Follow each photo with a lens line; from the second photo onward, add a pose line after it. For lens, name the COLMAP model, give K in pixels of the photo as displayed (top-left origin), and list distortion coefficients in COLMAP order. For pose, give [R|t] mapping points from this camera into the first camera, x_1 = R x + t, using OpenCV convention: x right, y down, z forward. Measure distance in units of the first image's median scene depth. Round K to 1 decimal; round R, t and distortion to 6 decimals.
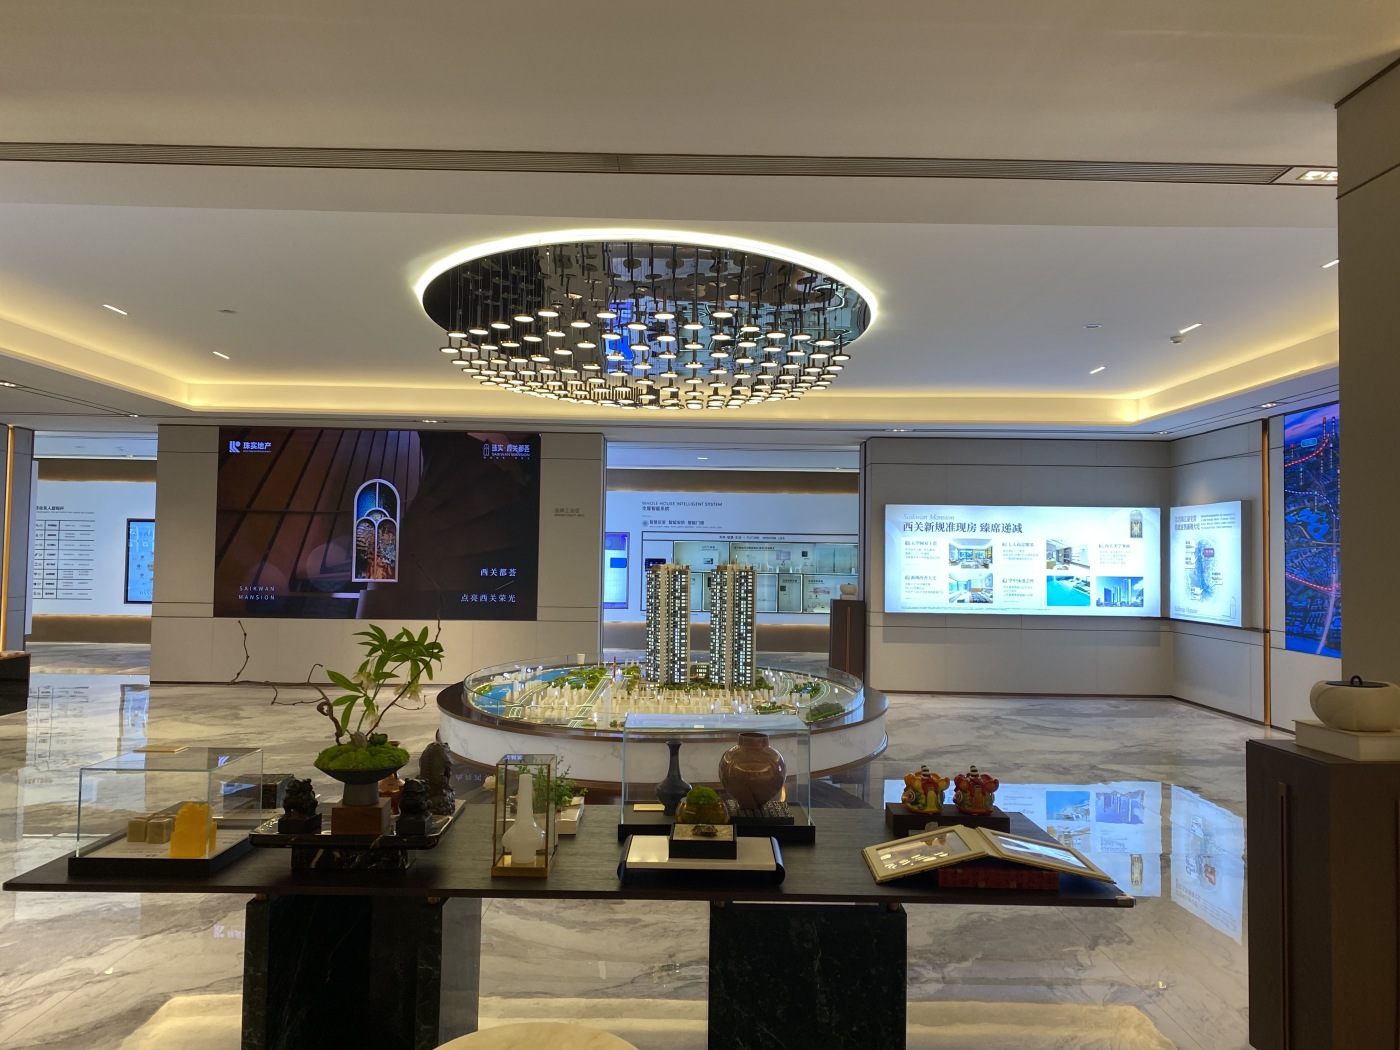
lens RADIAL K [[1057.9, 0, 698.2], [0, 1057.9, 520.5], [0, 0, 1]] dist [0.050464, -0.081789]
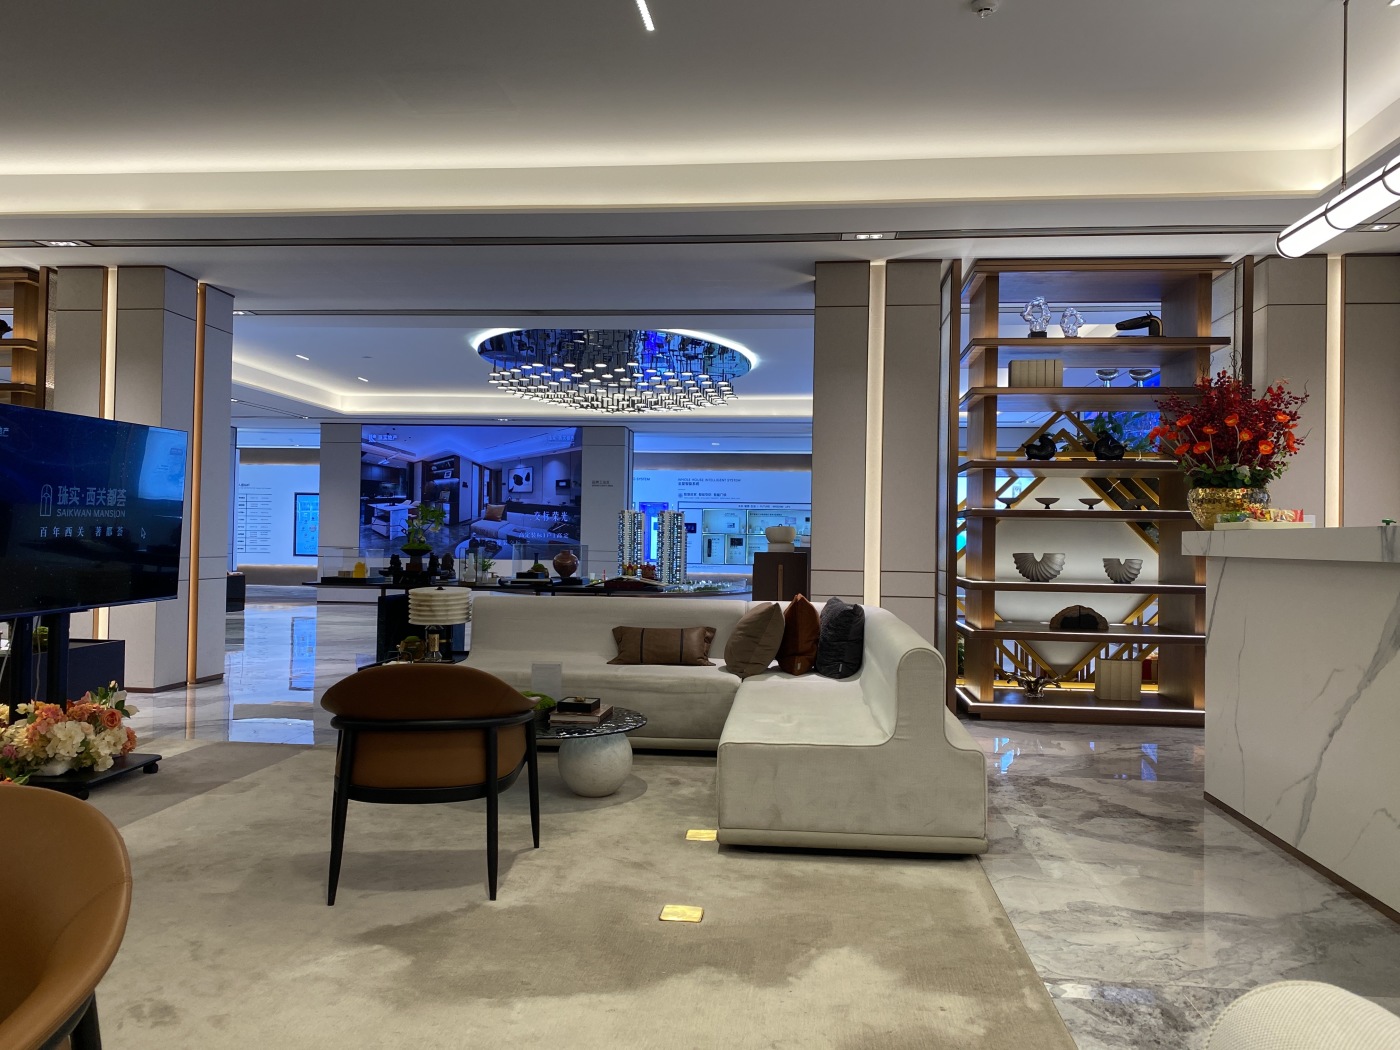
lens RADIAL K [[1057.9, 0, 707.3], [0, 1057.9, 523.5], [0, 0, 1]] dist [0.050464, -0.081789]
pose [[0.994224, 0.001070, -0.107317, 0.120045], [0.000616, 0.999877, 0.015676, 0.016725], [0.107321, -0.015651, 0.994101, -0.271361]]
